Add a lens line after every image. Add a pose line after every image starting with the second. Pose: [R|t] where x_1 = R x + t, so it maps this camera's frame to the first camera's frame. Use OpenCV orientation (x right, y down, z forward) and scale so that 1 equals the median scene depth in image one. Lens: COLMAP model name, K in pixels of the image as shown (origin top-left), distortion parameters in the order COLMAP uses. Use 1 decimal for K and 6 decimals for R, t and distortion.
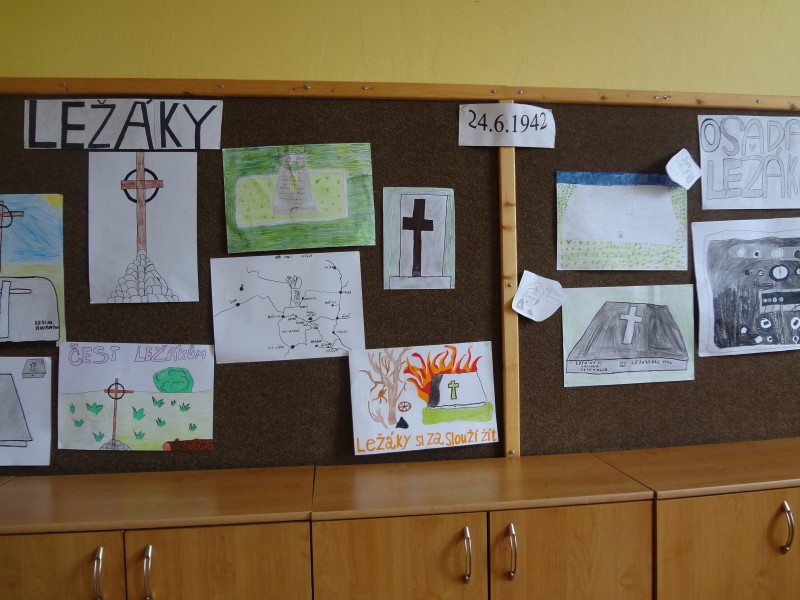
lens RADIAL K [[641.7, 0, 400.4], [0, 641.7, 271.8], [0, 0, 1]] dist [-0.053999, 0.009060]
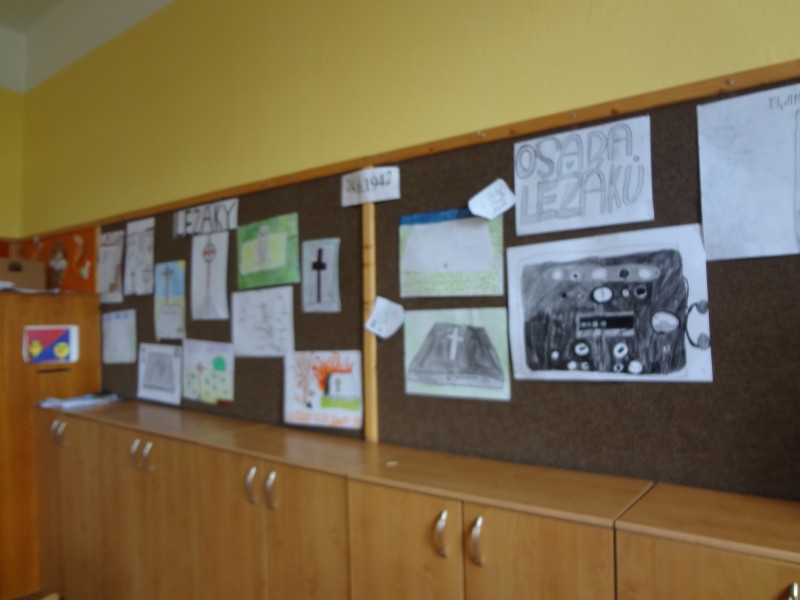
lens RADIAL K [[641.7, 0, 400.4], [0, 641.7, 271.8], [0, 0, 1]] dist [-0.053999, 0.009060]
pose [[0.683607, -0.040618, -0.728719, 1.159088], [0.029533, 0.999172, -0.027988, -0.015949], [0.729253, -0.002388, 0.684240, 0.155142]]
